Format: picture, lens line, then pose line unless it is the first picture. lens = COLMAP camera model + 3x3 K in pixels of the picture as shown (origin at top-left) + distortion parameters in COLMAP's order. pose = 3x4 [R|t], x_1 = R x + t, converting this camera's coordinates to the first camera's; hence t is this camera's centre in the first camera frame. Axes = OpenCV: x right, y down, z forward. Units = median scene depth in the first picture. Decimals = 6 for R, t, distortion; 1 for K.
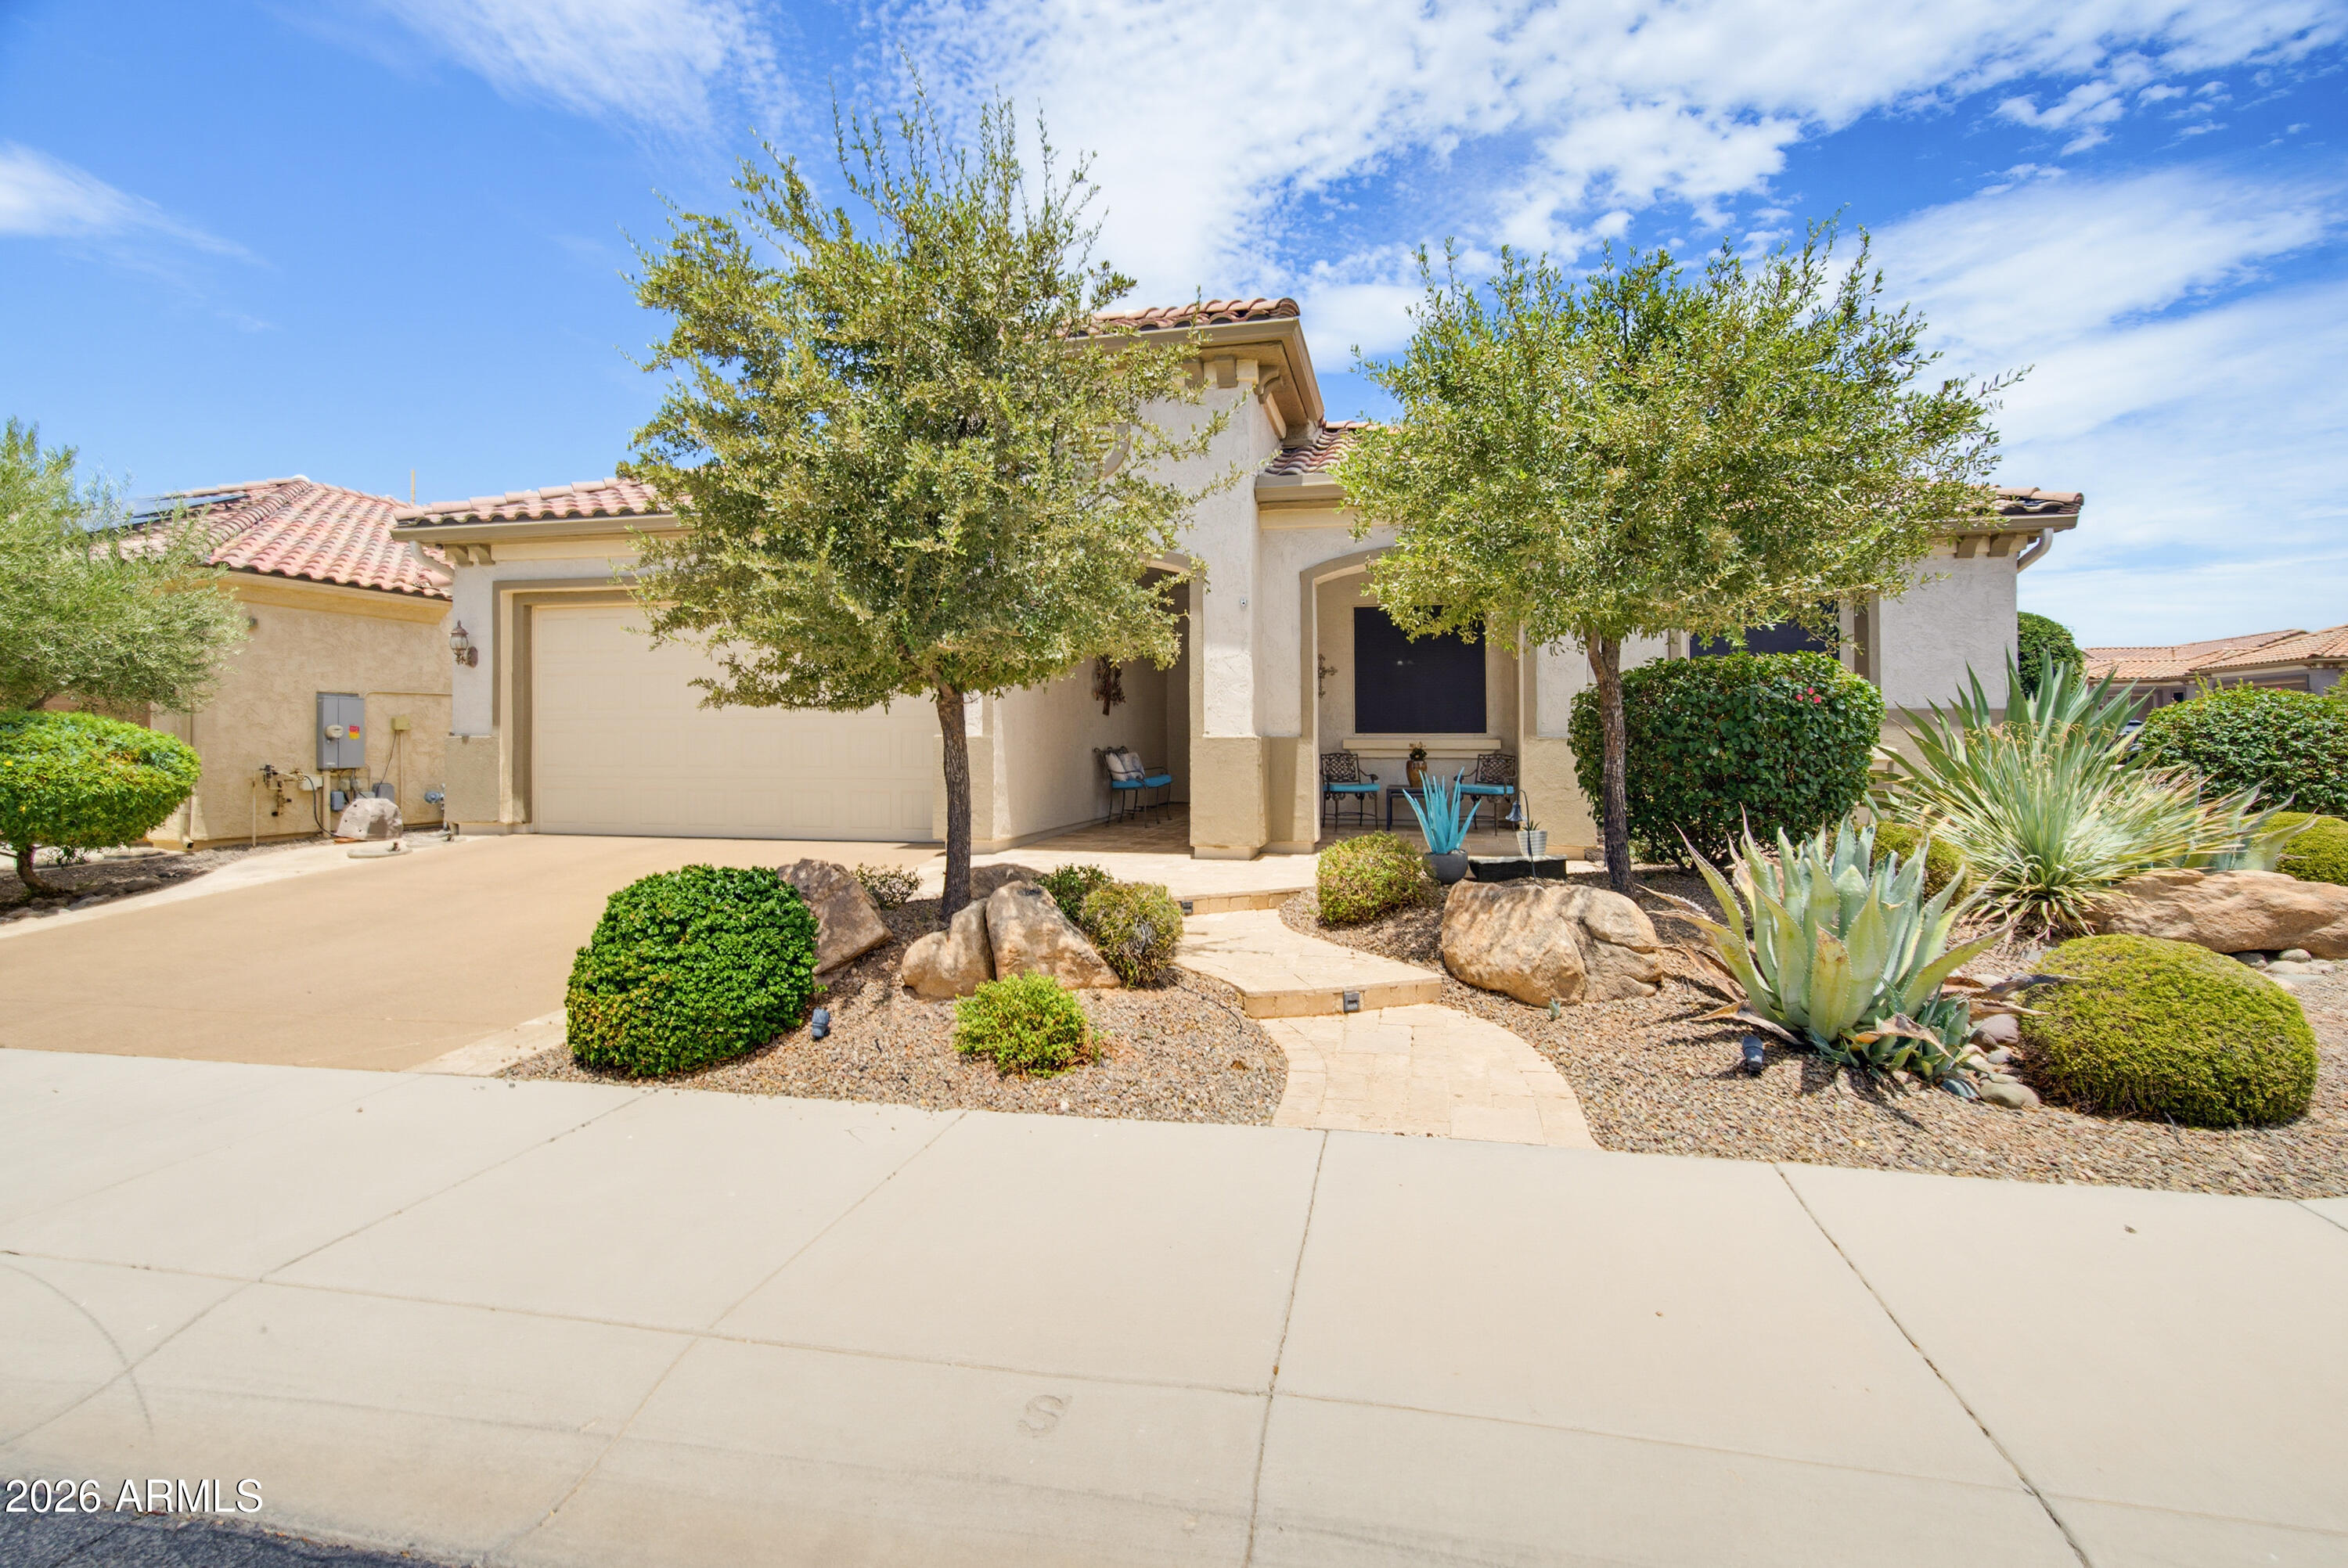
lens RADIAL K [[1092.9, 0, 1174.3], [0, 1092.9, 775.3], [0, 0, 1]] dist [-0.000689, 0.000045]
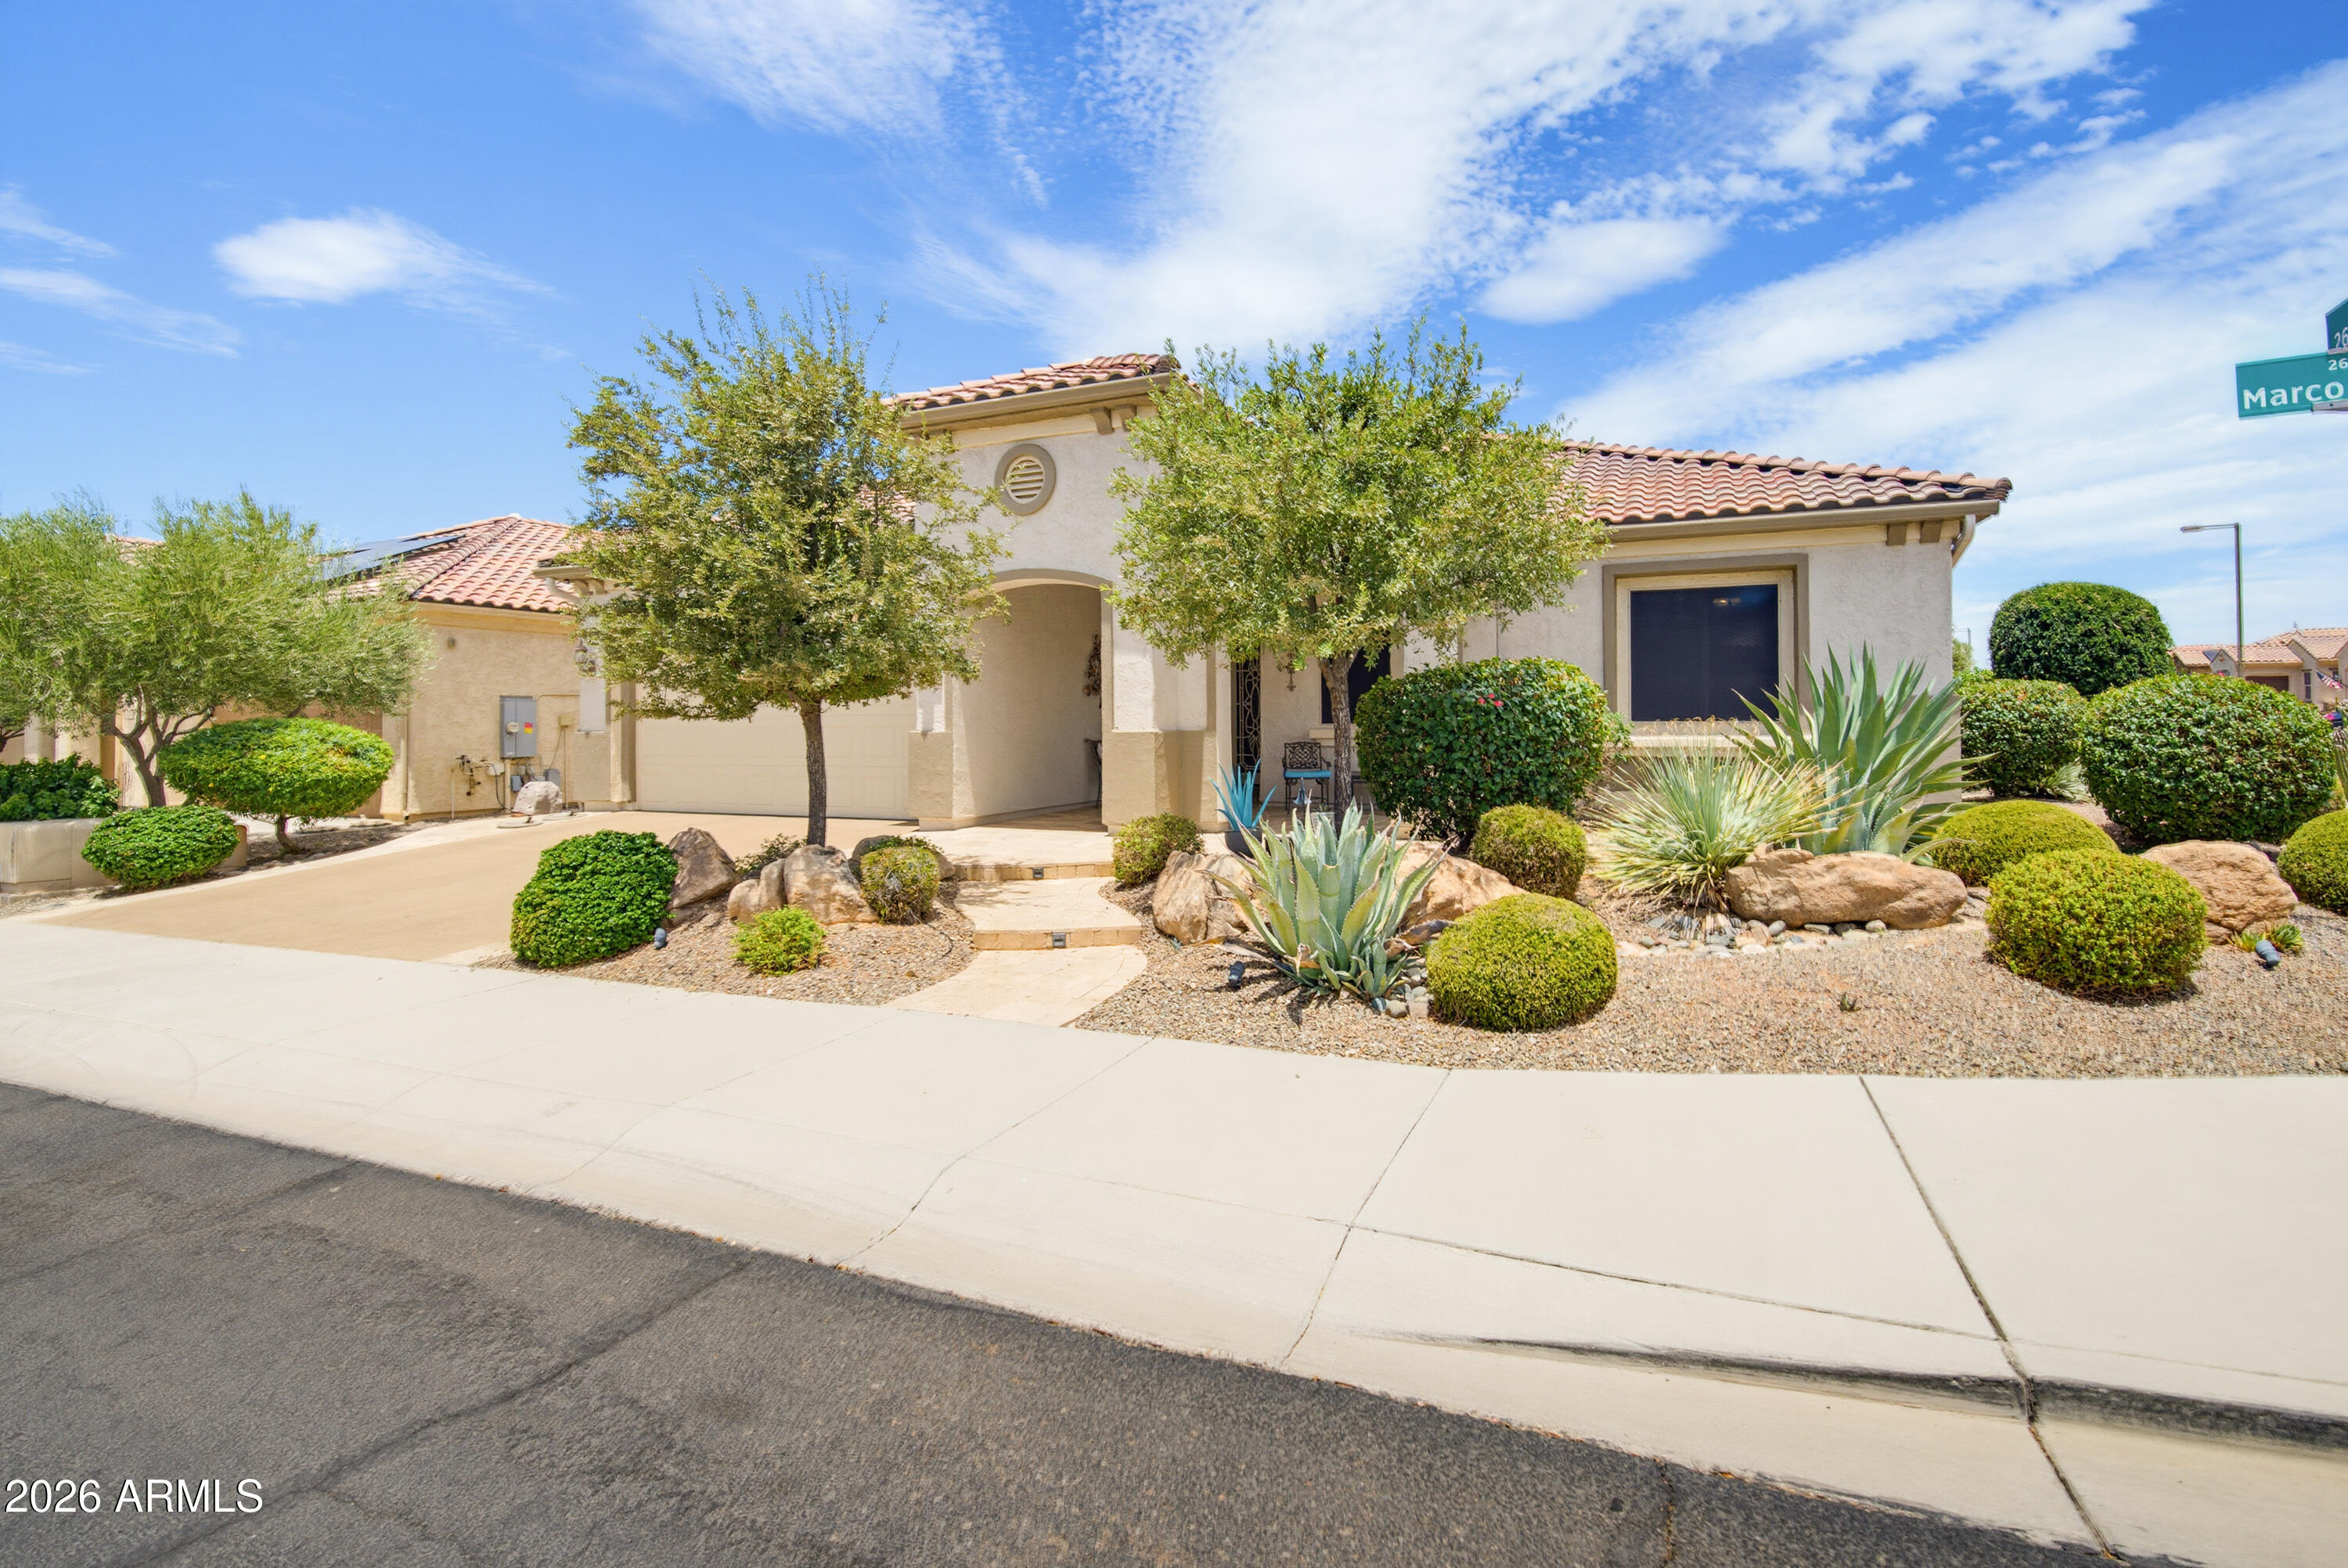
lens RADIAL K [[1140.9, 0, 1174.6], [0, 1140.9, 729.7], [0, 0, 1]] dist [-0.005851, 0.000386]
pose [[0.980401, -0.006691, -0.196898, 0.476837], [0.001847, 0.999691, -0.024773, -0.009484], [0.197003, 0.023923, 0.980111, -0.266023]]
